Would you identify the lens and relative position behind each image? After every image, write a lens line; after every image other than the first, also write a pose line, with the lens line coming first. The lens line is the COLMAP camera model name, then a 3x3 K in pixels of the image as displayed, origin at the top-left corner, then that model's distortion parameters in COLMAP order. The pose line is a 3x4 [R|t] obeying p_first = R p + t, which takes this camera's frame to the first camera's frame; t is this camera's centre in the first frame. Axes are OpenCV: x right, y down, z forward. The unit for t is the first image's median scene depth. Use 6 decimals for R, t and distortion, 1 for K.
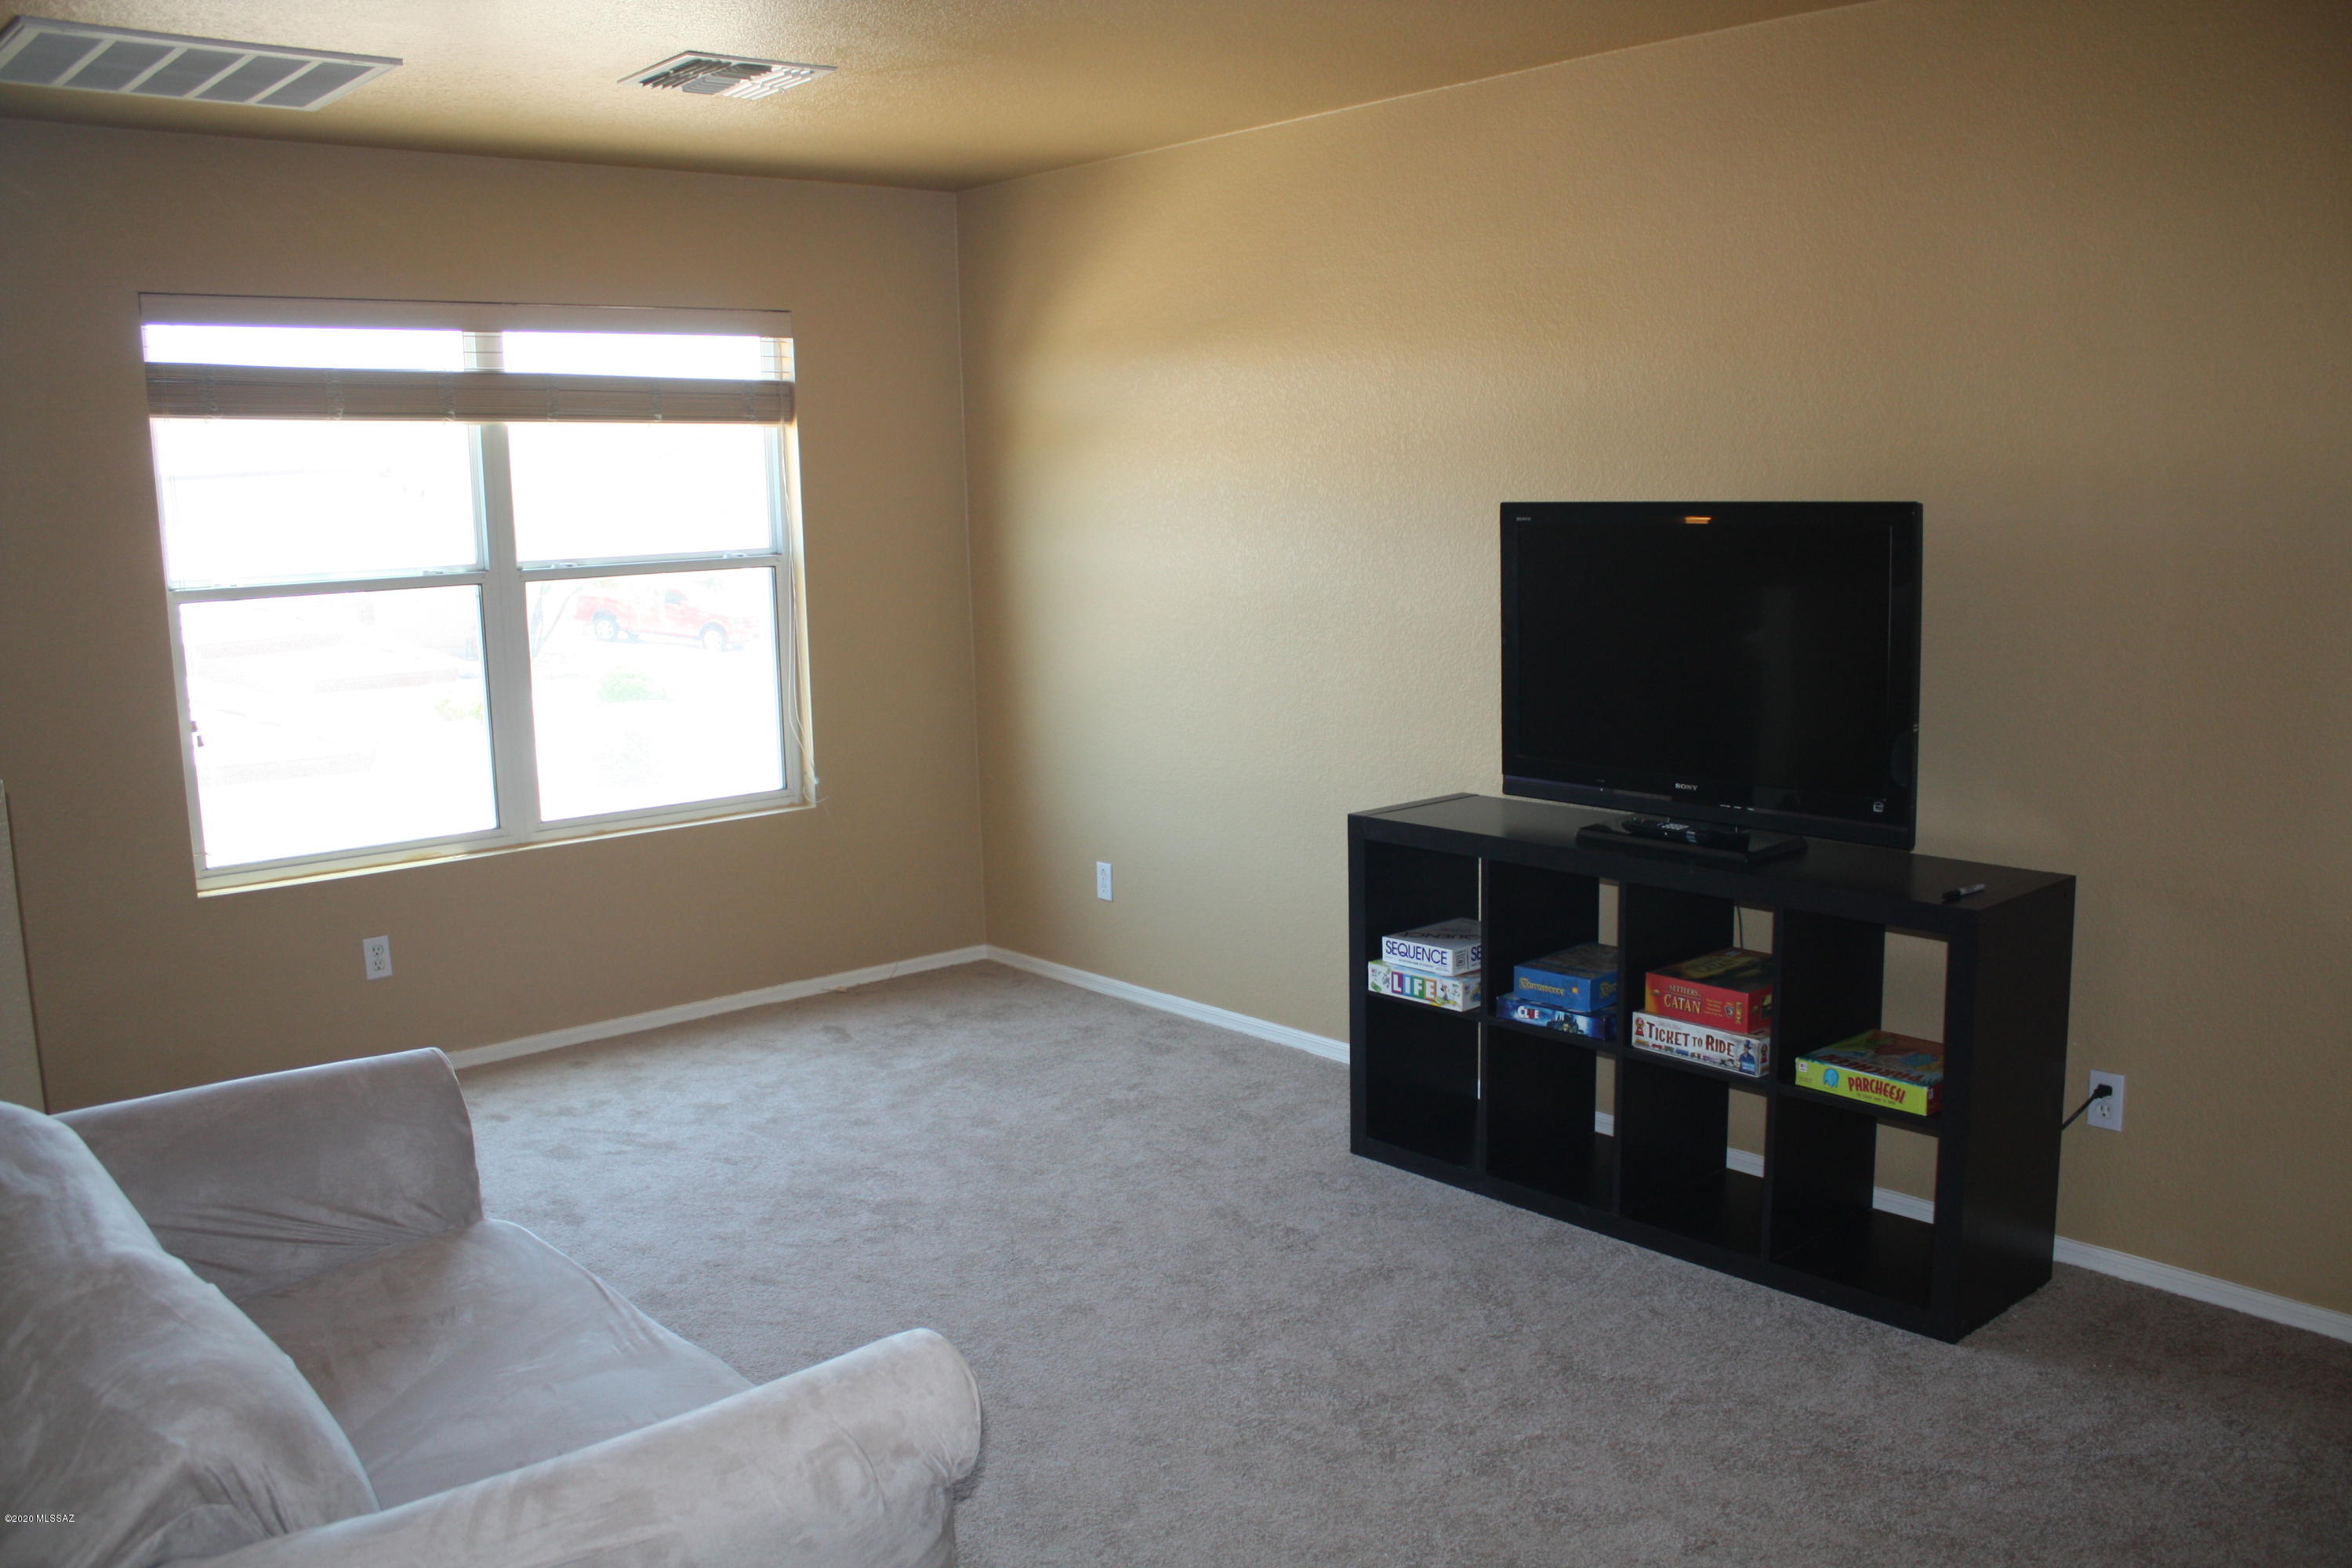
lens RADIAL K [[1913.5, 0, 1159.8], [0, 1913.5, 783.5], [0, 0, 1]] dist [-0.166862, 0.130881]
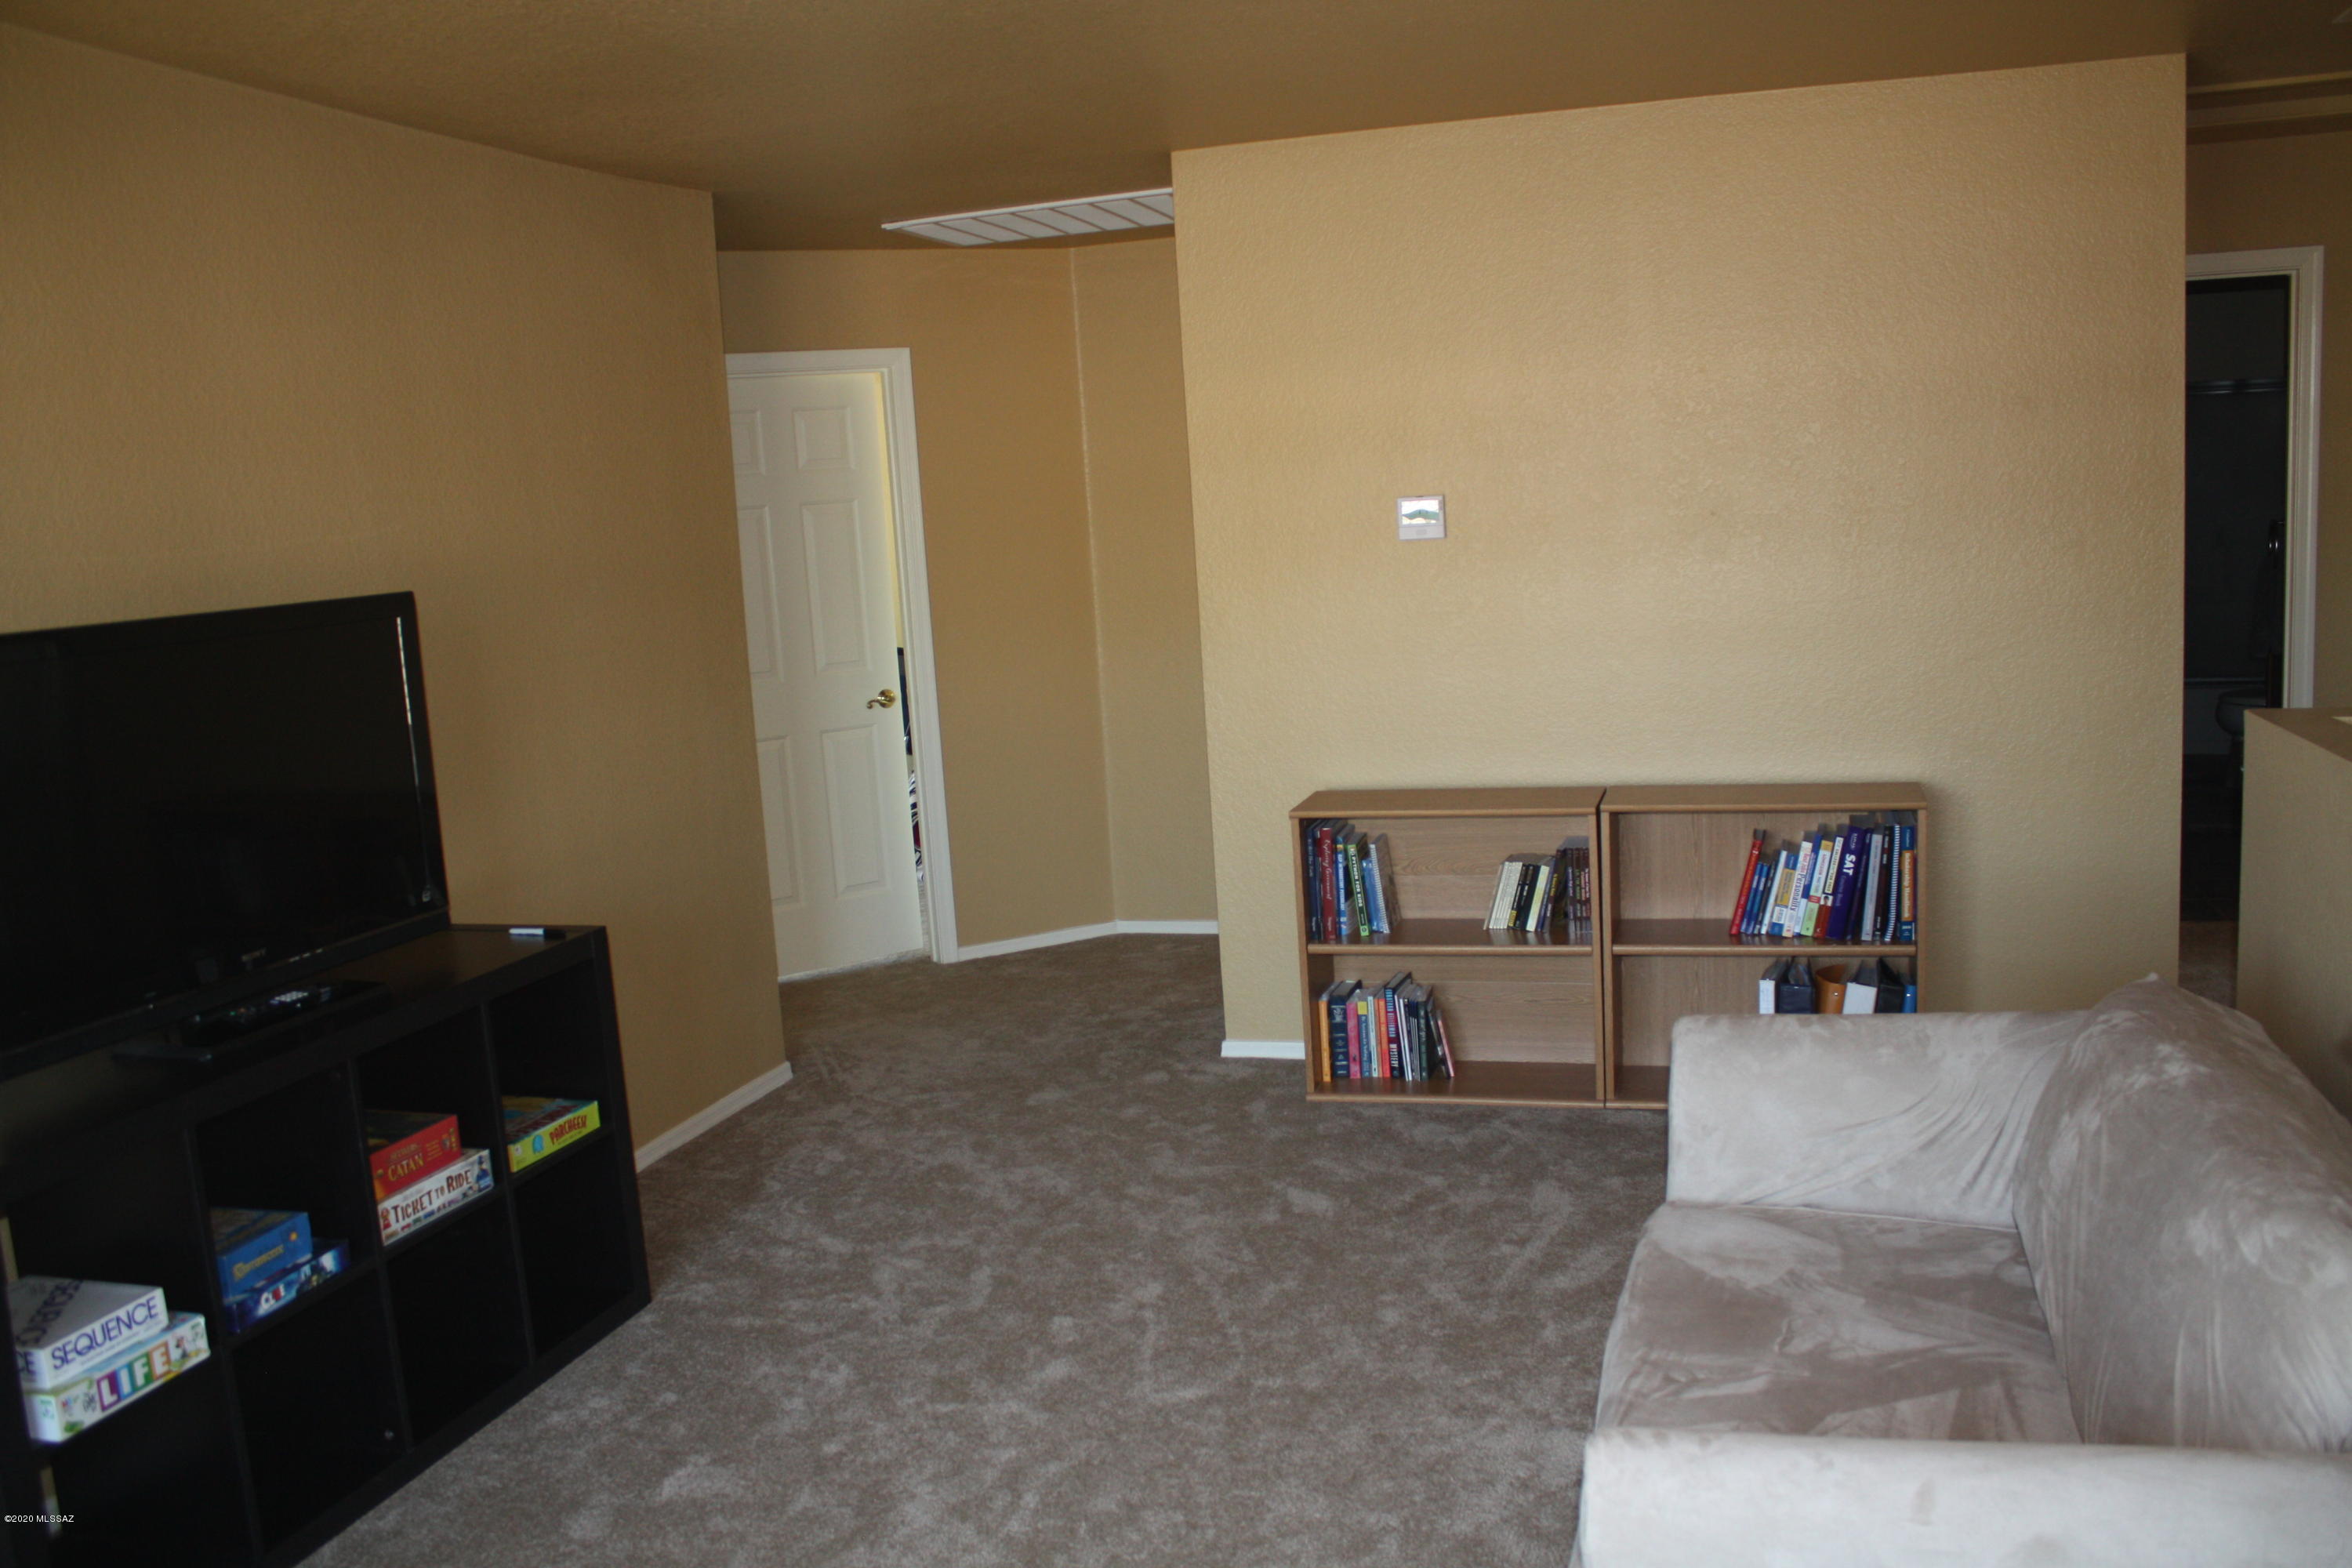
lens RADIAL K [[1913.5, 0, 1159.8], [0, 1913.5, 783.5], [0, 0, 1]] dist [-0.166862, 0.130881]
pose [[-0.513012, -0.073846, 0.855199, -0.625841], [0.201503, 0.958092, 0.203607, -0.158817], [-0.834395, 0.276778, -0.476632, 1.061115]]
